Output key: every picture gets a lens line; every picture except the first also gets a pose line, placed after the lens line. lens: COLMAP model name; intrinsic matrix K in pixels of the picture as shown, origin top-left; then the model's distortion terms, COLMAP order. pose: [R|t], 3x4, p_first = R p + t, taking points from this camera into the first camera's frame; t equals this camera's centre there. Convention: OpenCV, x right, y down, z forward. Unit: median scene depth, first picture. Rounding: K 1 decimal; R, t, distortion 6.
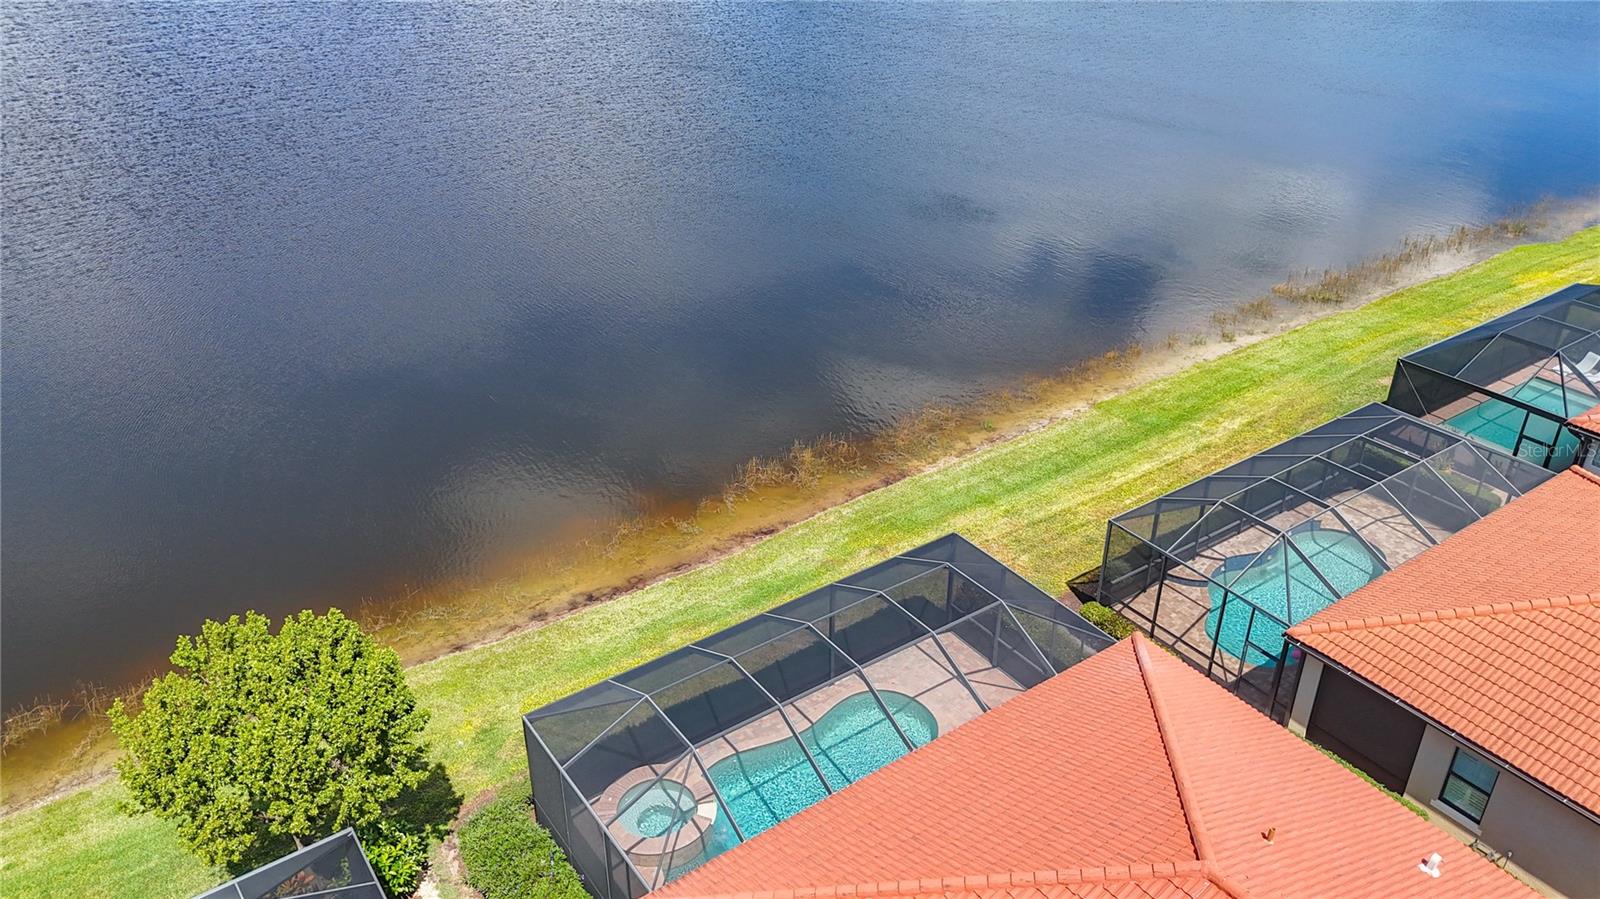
lens RADIAL K [[1179.8, 0, 800.0], [0, 1179.8, 449.5], [0, 0, 1]] dist [0.048866, -0.041839]
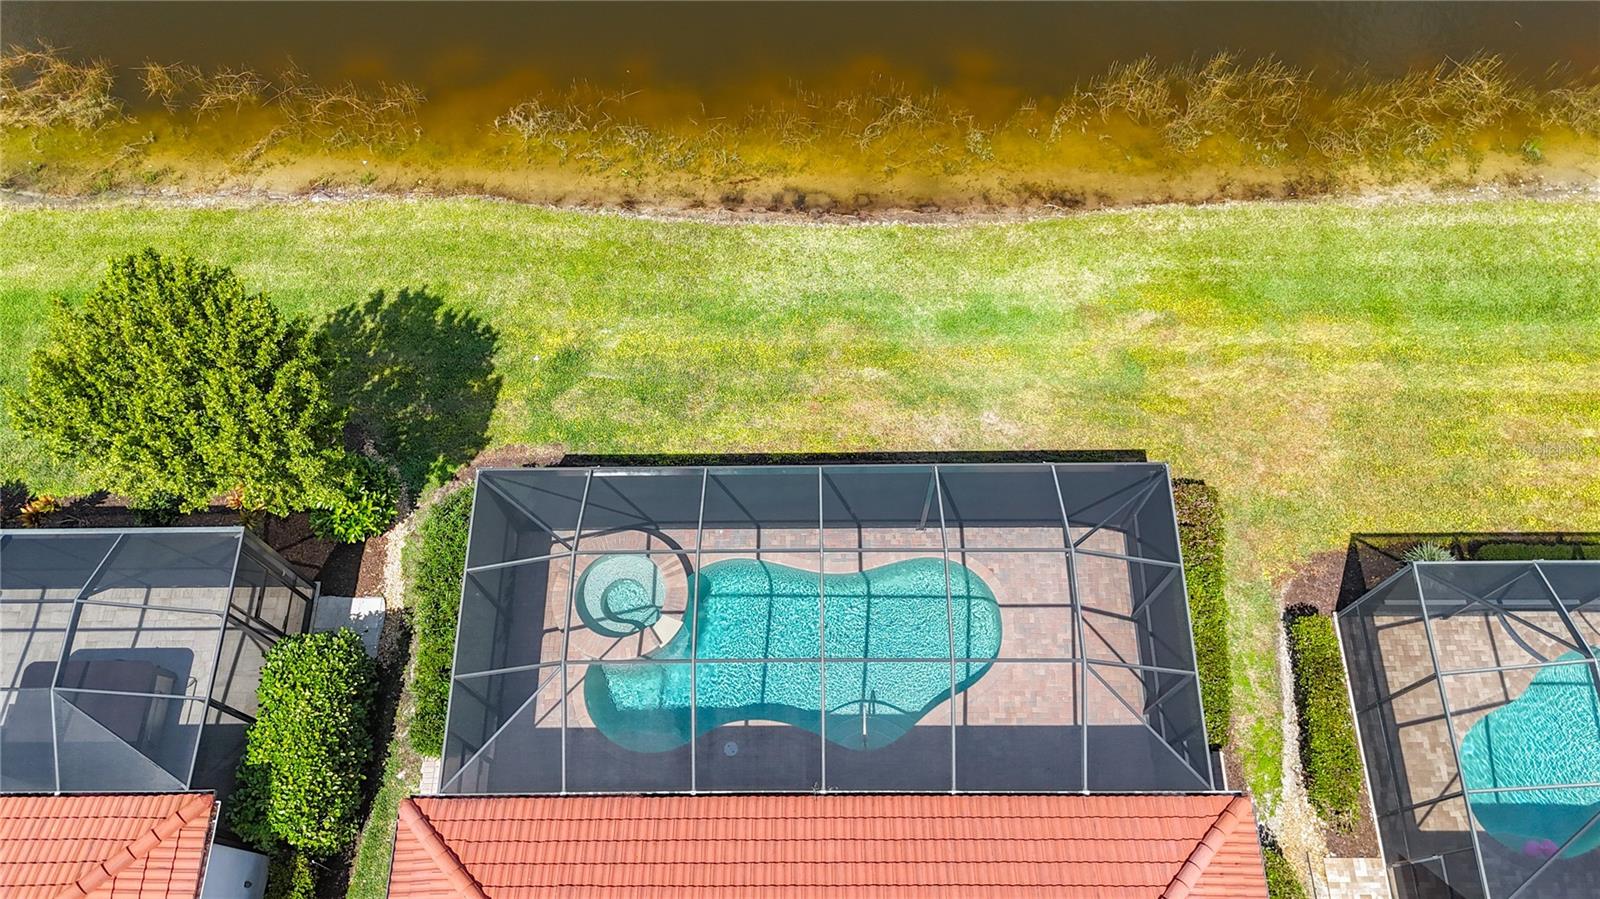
lens RADIAL K [[1179.8, 0, 800.0], [0, 1179.8, 449.5], [0, 0, 1]] dist [0.048866, -0.041839]
pose [[0.816517, 0.522167, -0.246255, 0.100095], [-0.266668, 0.719440, 0.641322, -0.253144], [0.512043, -0.457982, 0.726681, 0.335745]]
